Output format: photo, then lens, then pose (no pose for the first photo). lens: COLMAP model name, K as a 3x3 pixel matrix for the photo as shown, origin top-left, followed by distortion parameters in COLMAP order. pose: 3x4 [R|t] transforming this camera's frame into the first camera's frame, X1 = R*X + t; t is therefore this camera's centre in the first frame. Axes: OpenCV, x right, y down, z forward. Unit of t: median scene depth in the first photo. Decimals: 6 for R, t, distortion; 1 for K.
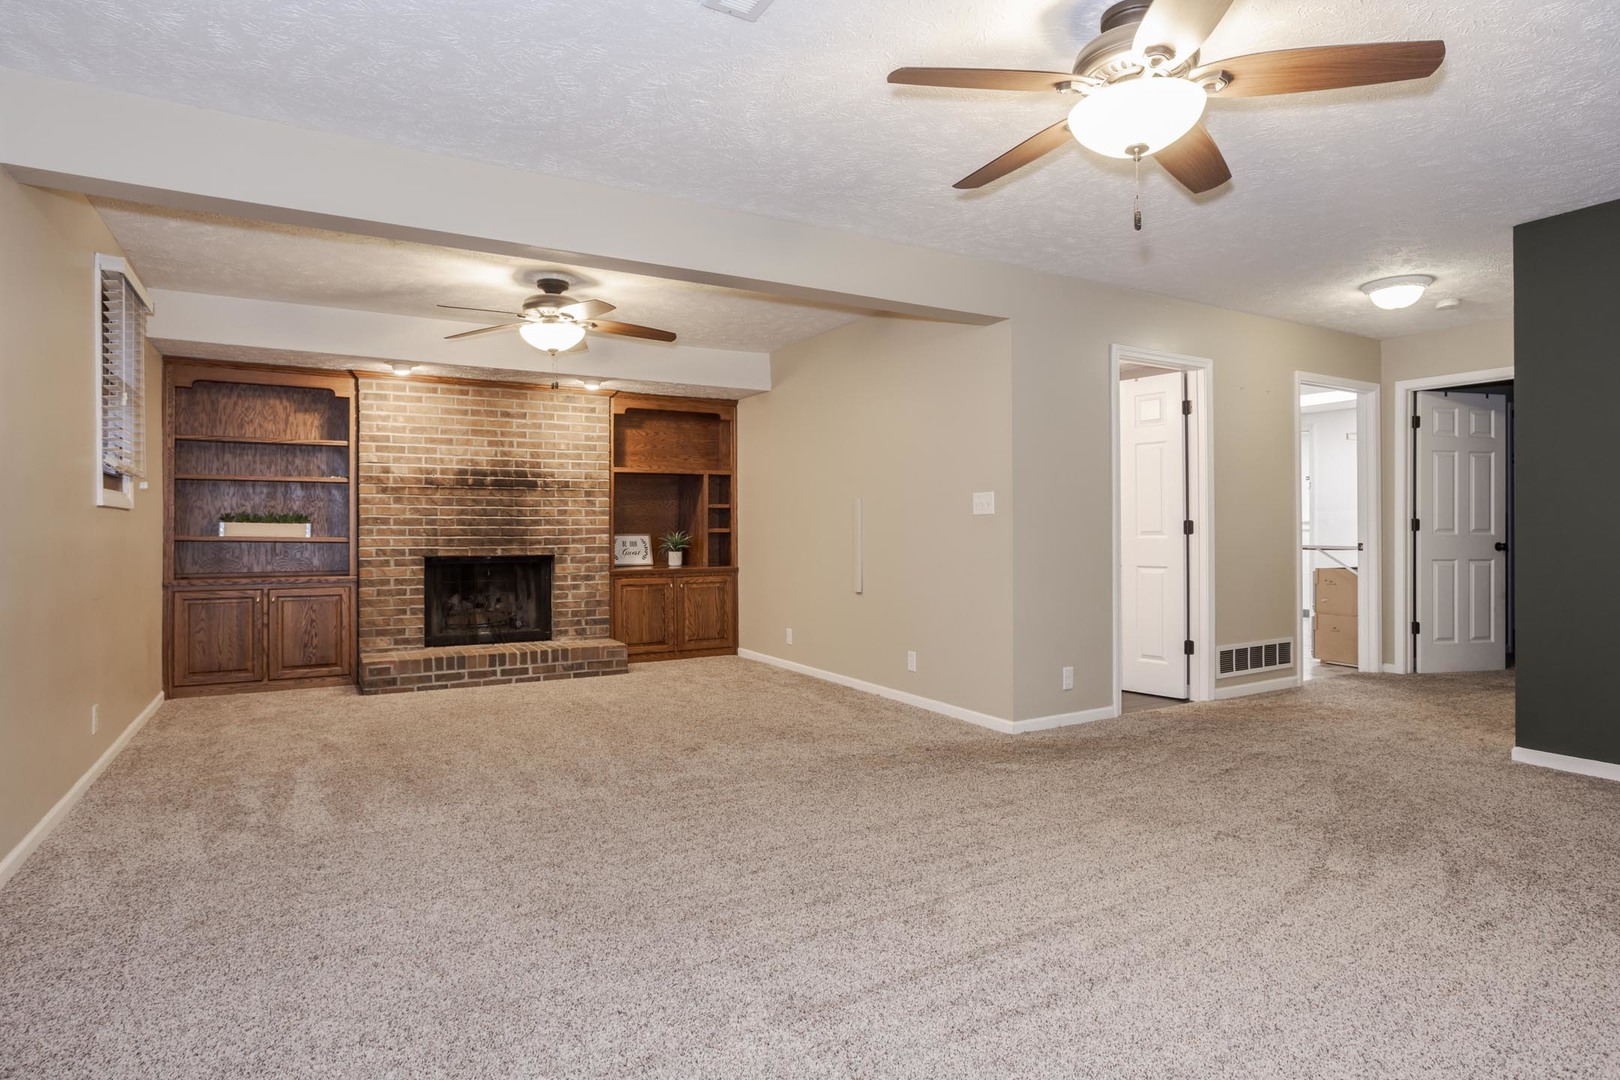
lens RADIAL K [[911.6, 0, 822.7], [0, 911.6, 528.2], [0, 0, 1]] dist [-0.018031, 0.003567]
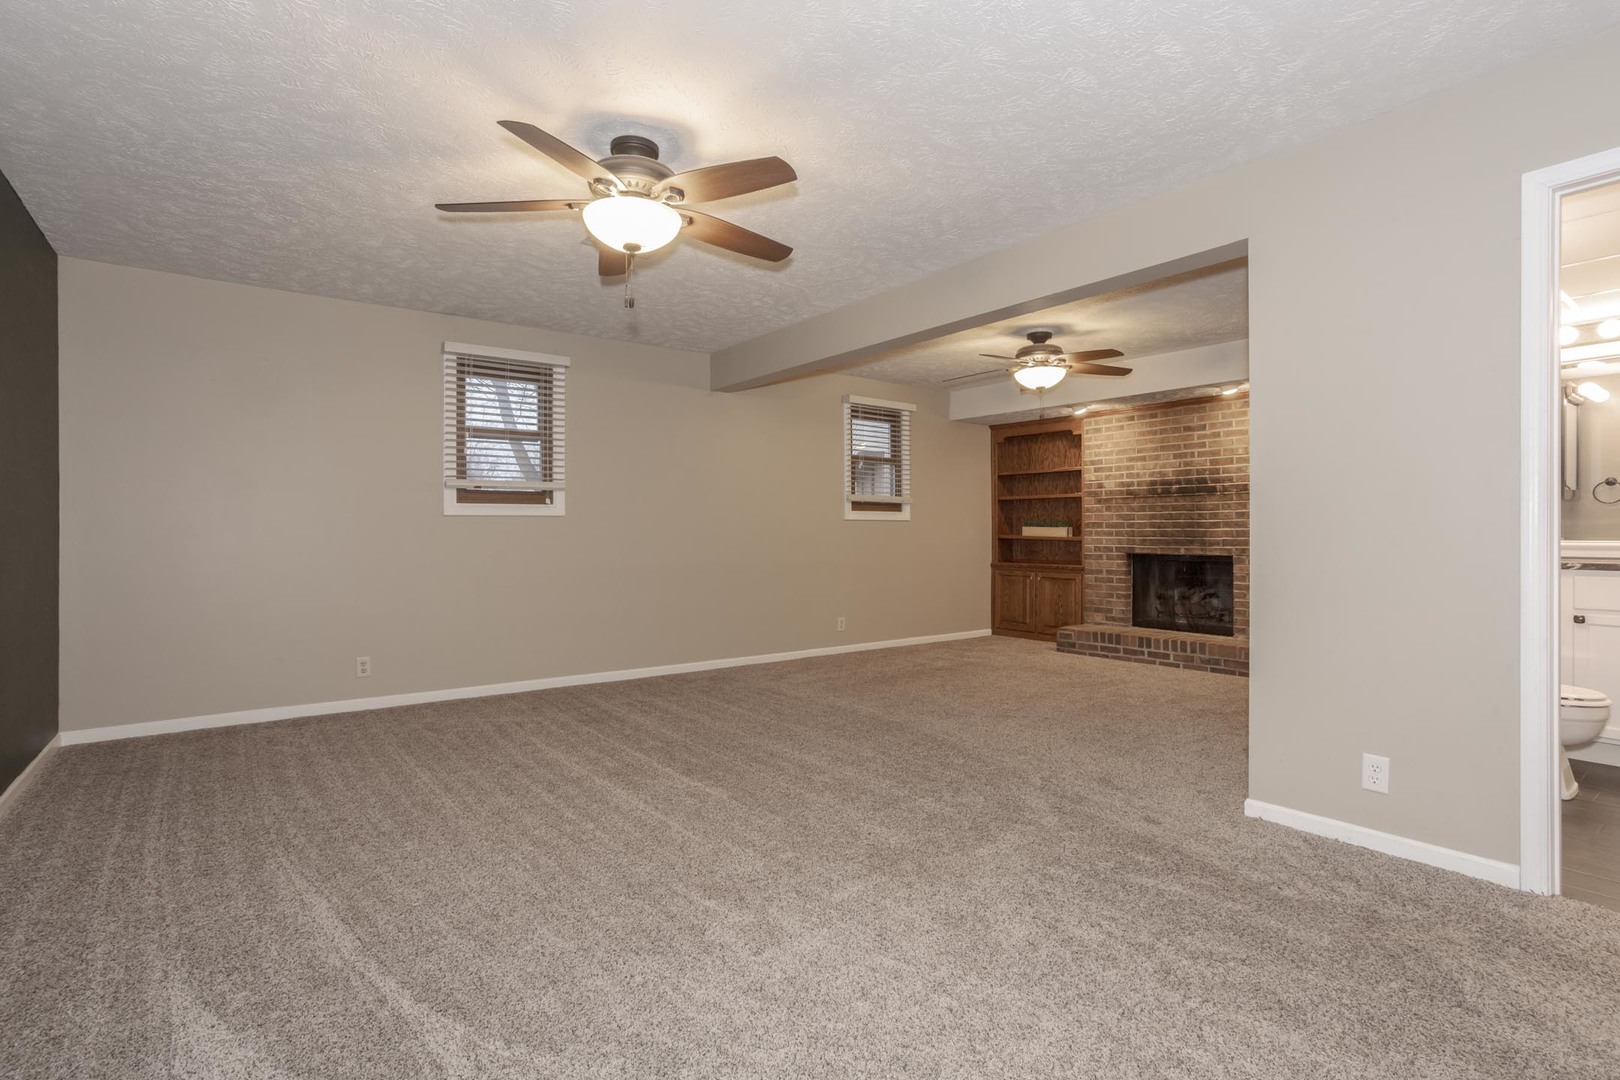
lens RADIAL K [[790.4, 0, 821.0], [0, 790.4, 539.4], [0, 0, 1]] dist [-0.026848, 0.016498]
pose [[0.138446, 0.006356, -0.990350, 0.575366], [-0.004272, 0.999974, 0.005821, 0.007942], [0.990361, 0.003425, 0.138470, 0.437413]]
